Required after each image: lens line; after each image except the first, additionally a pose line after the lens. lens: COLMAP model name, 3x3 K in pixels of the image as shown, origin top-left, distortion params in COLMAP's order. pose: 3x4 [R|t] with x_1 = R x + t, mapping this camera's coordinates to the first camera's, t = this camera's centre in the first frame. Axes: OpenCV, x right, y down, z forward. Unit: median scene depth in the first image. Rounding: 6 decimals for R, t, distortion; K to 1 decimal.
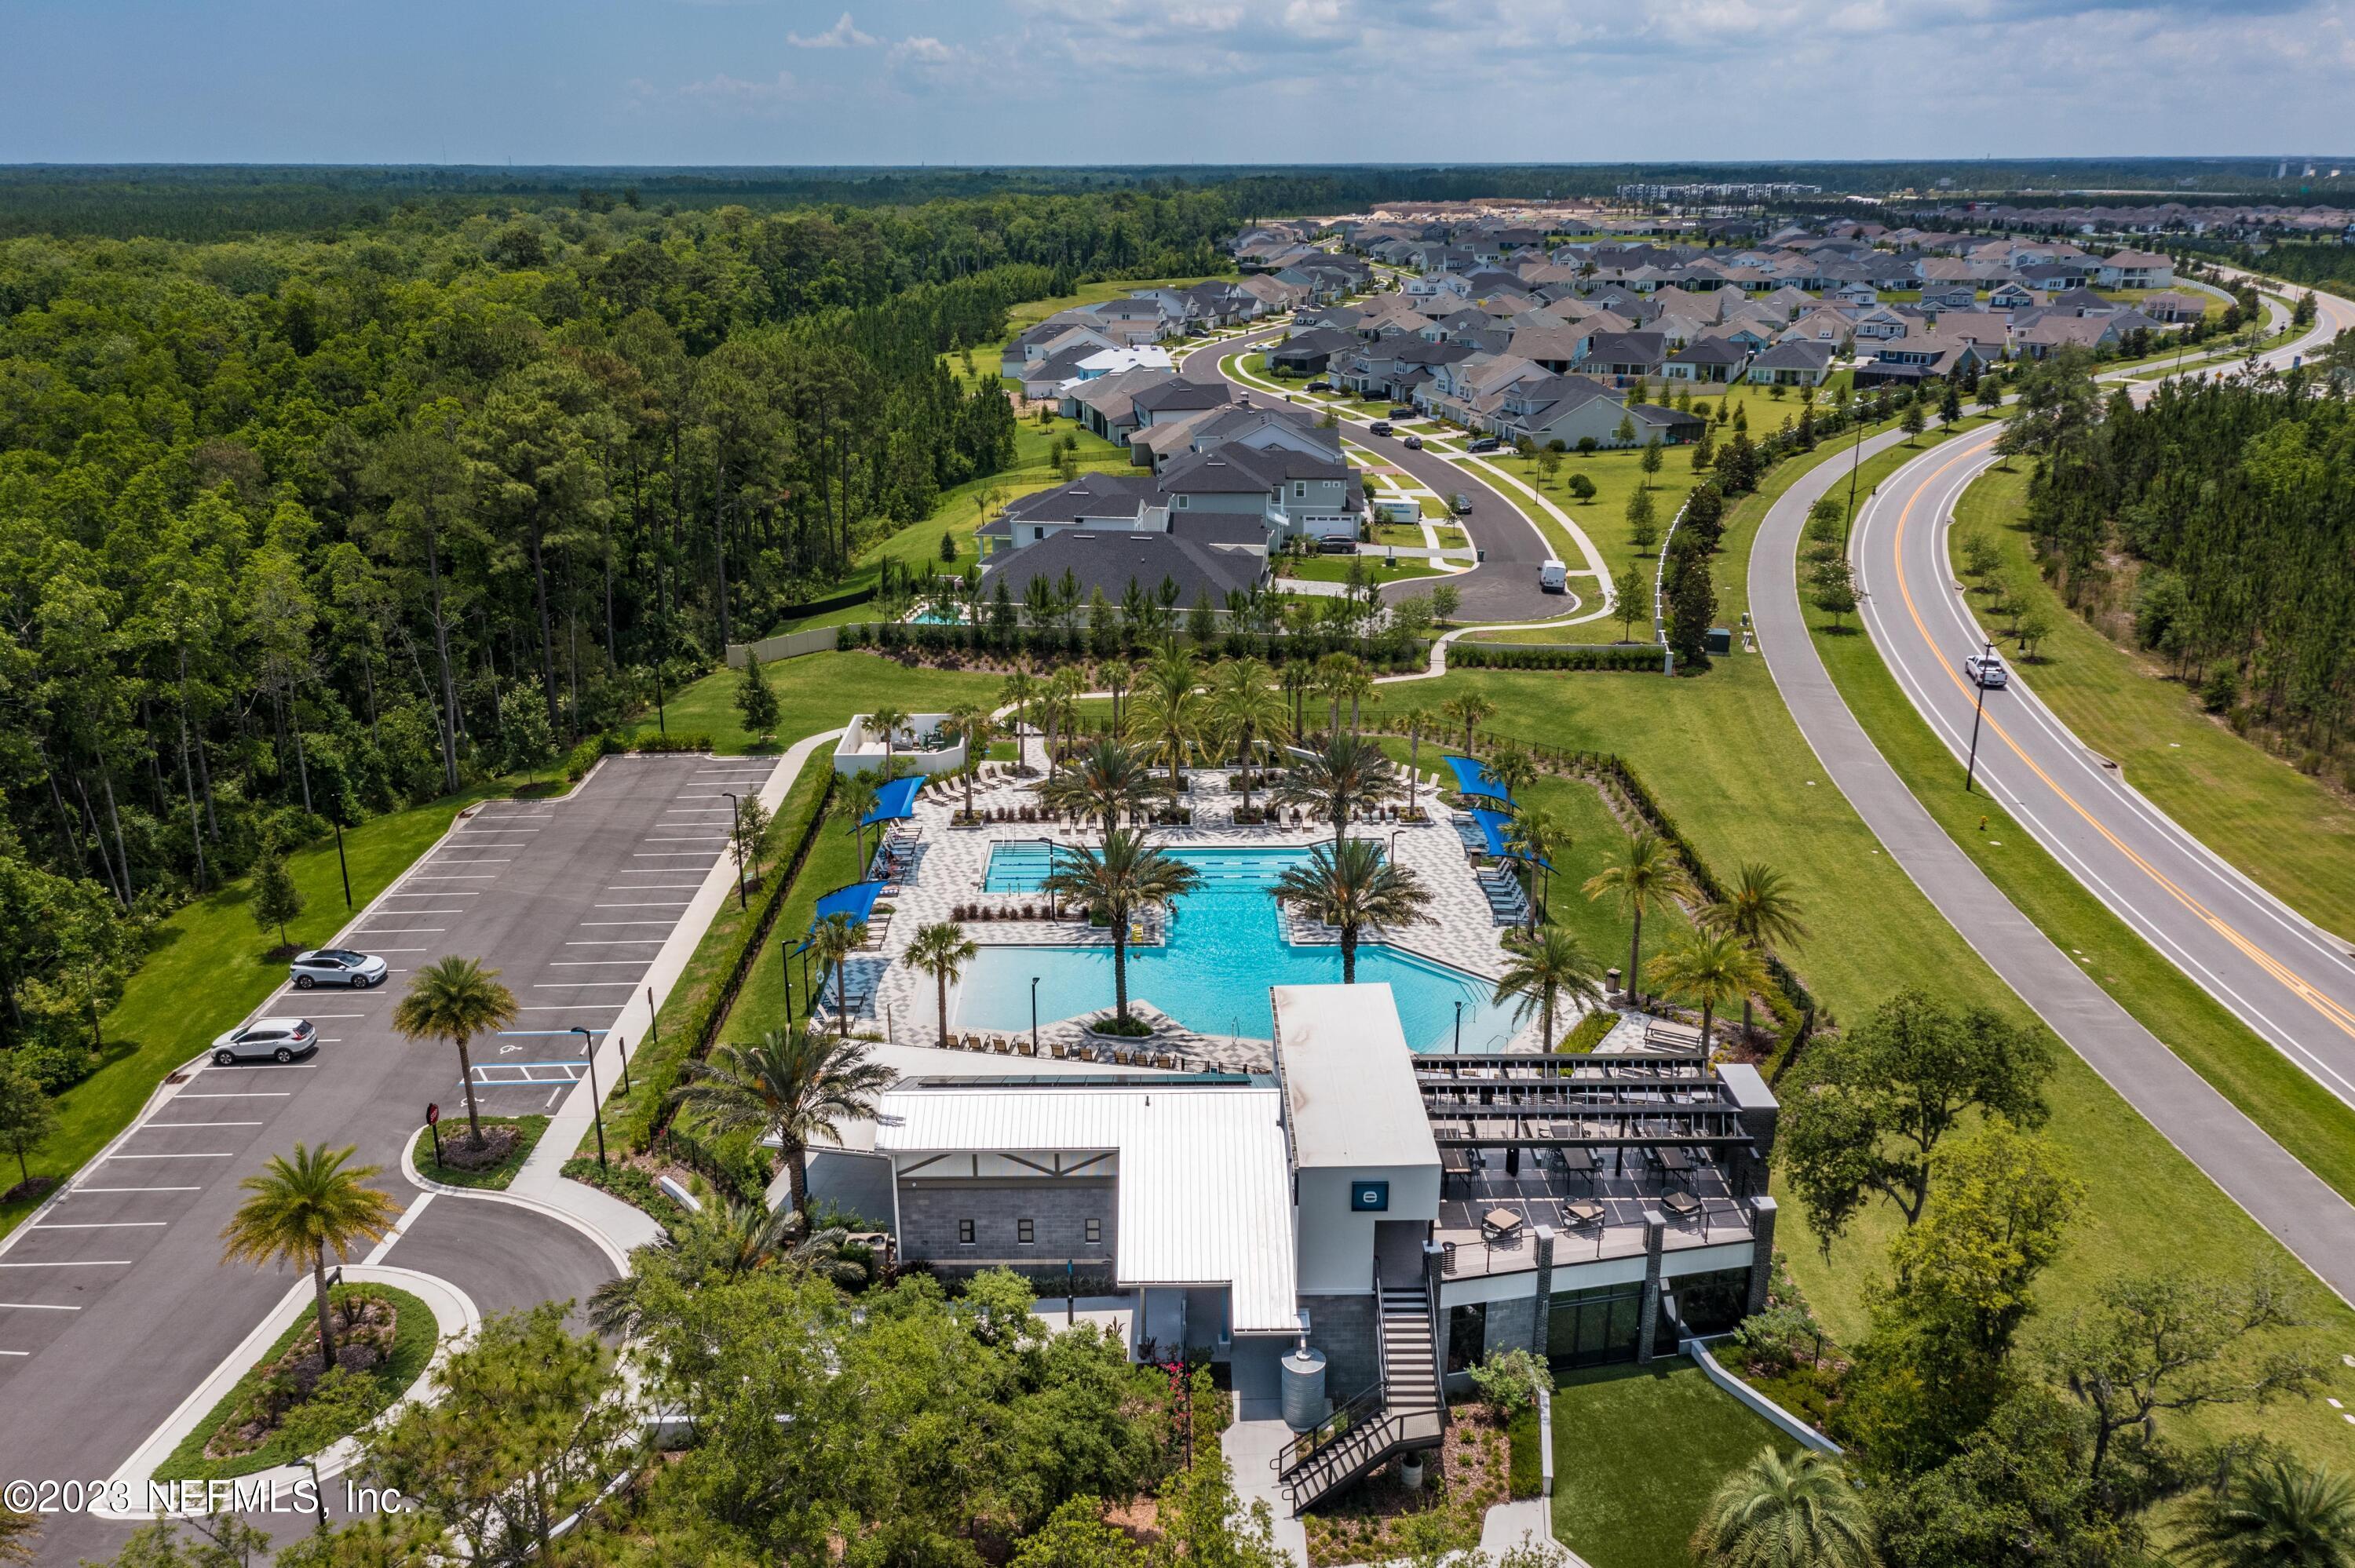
lens RADIAL K [[1855.3, 0, 1181.2], [0, 1855.3, 771.6], [0, 0, 1]] dist [0.009484, 0.002310]
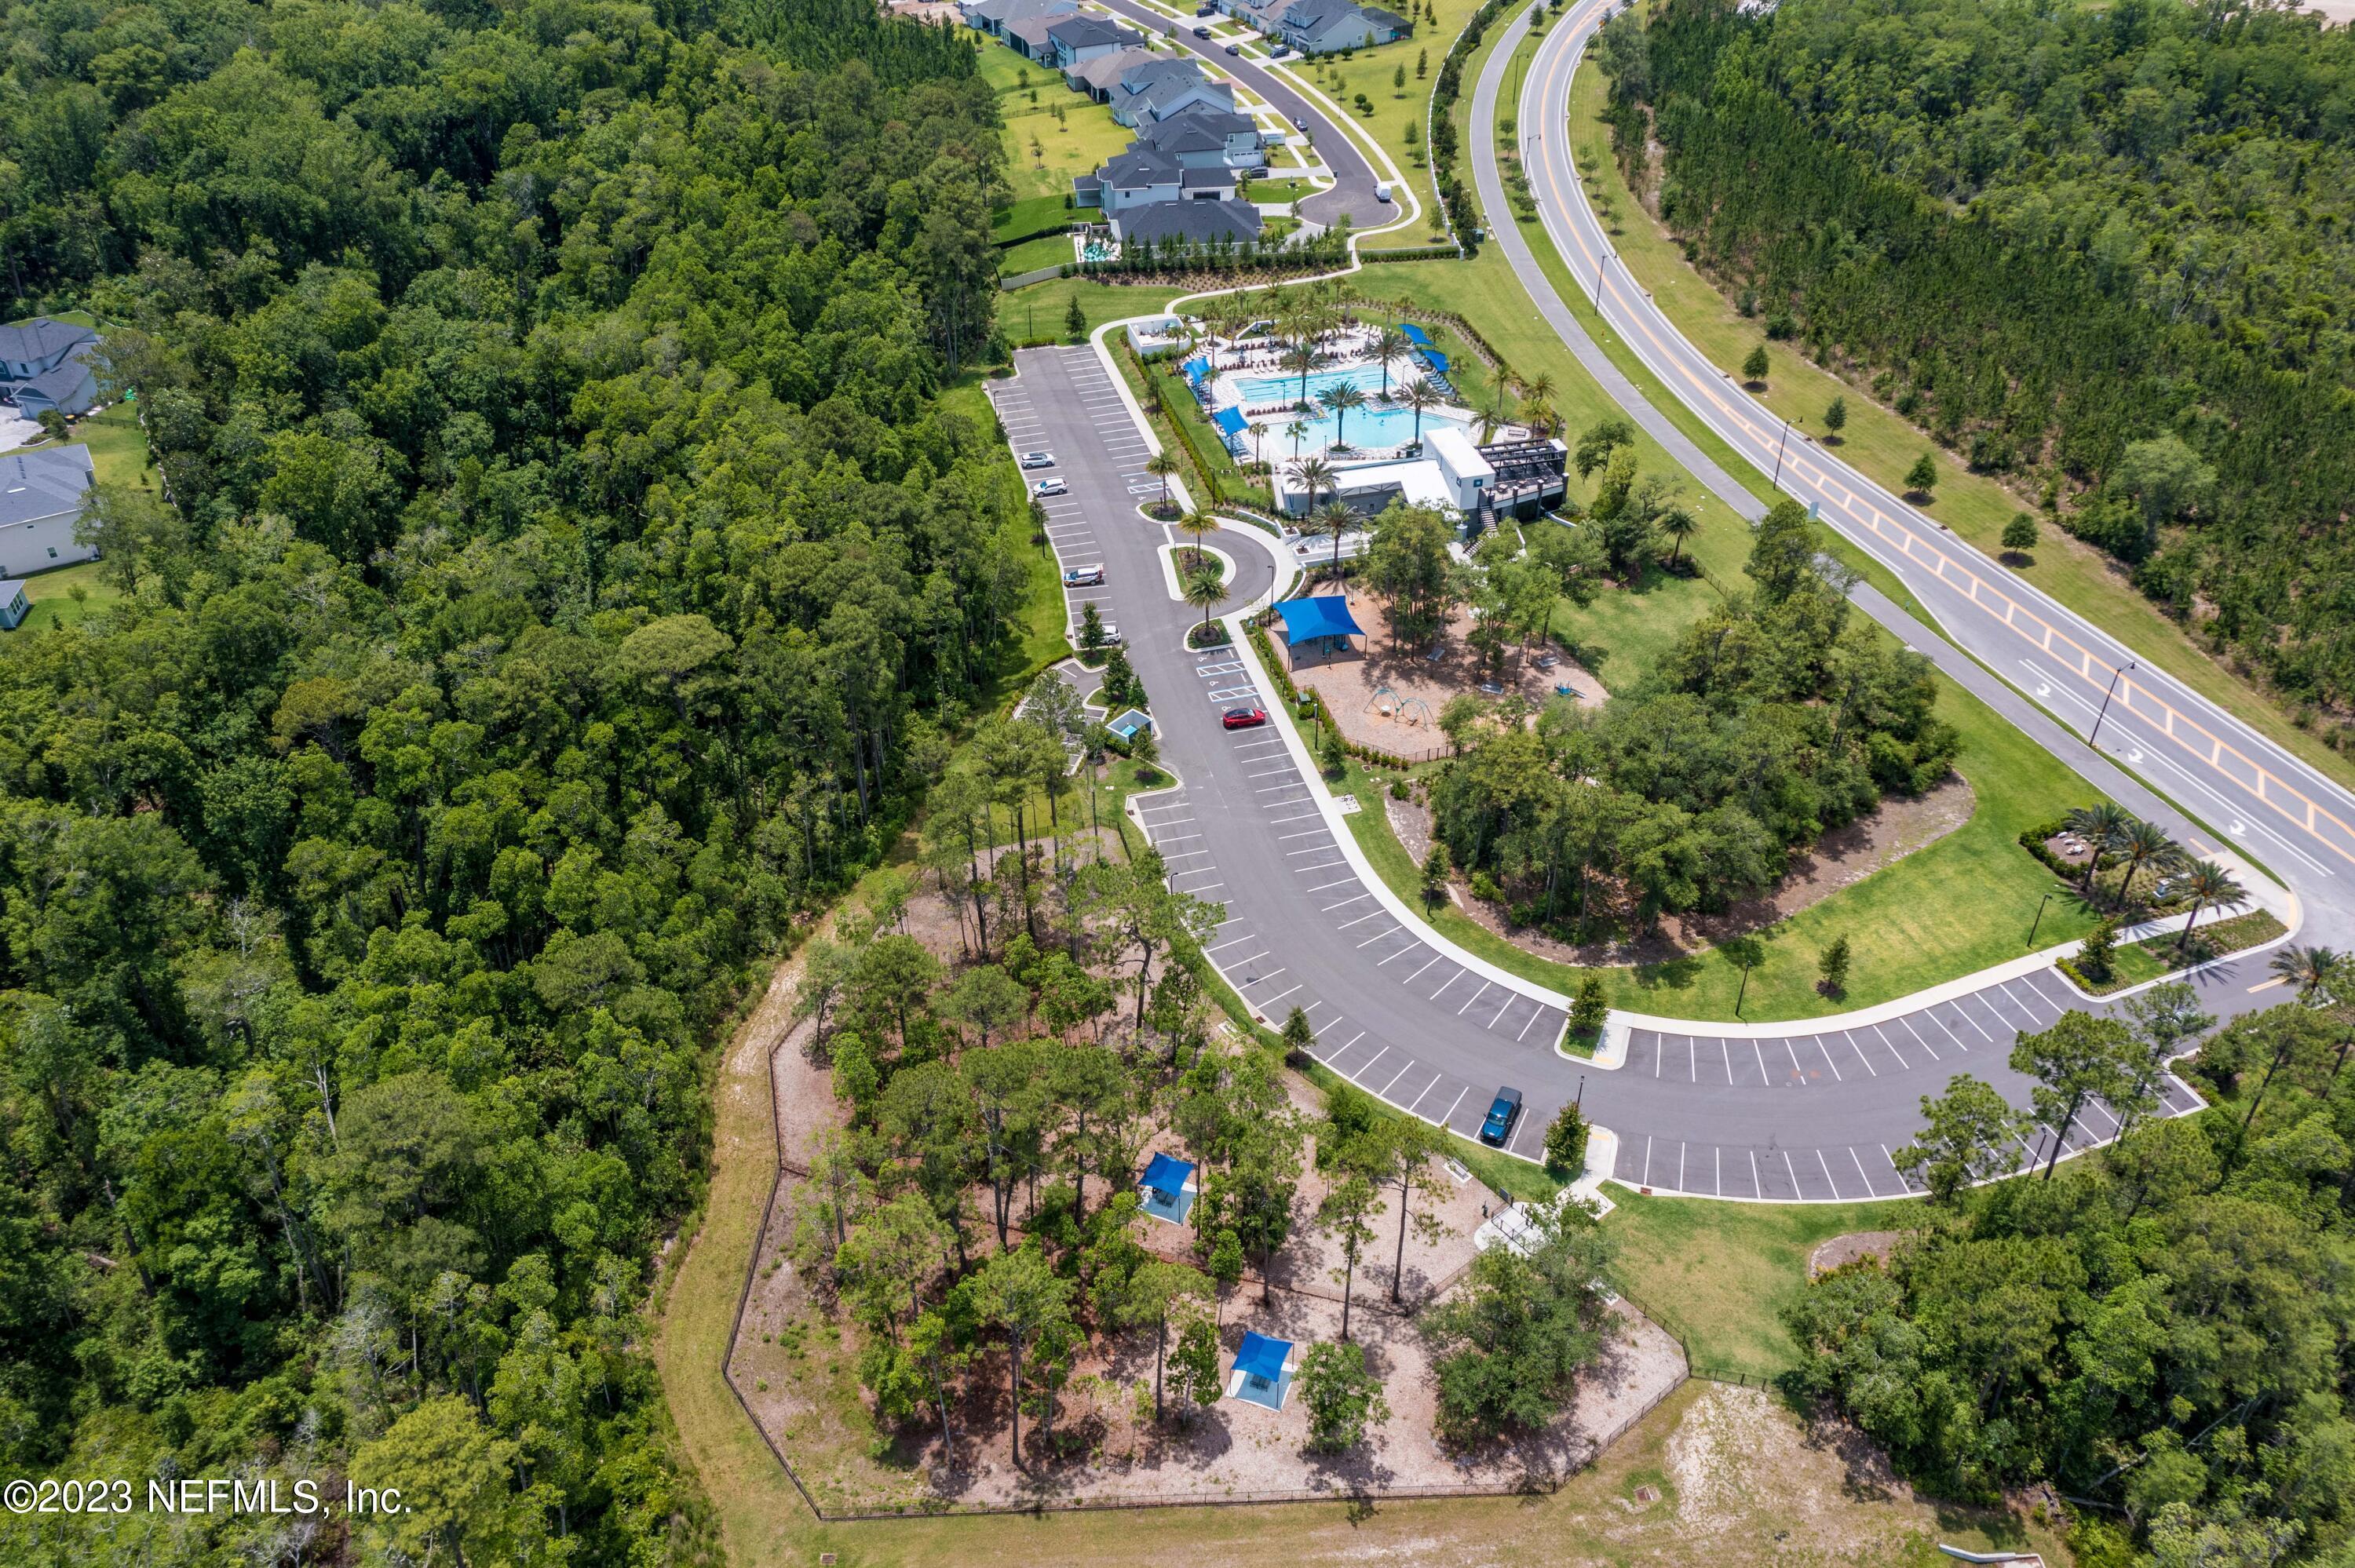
lens RADIAL K [[1855.3, 0, 1170.4], [0, 1855.3, 787.2], [0, 0, 1]] dist [0.009484, 0.002310]
pose [[0.971577, -0.146236, 0.186155, -0.562704], [0.078211, 0.940514, 0.330631, -0.216091], [-0.223431, -0.306674, 0.925219, -1.123862]]
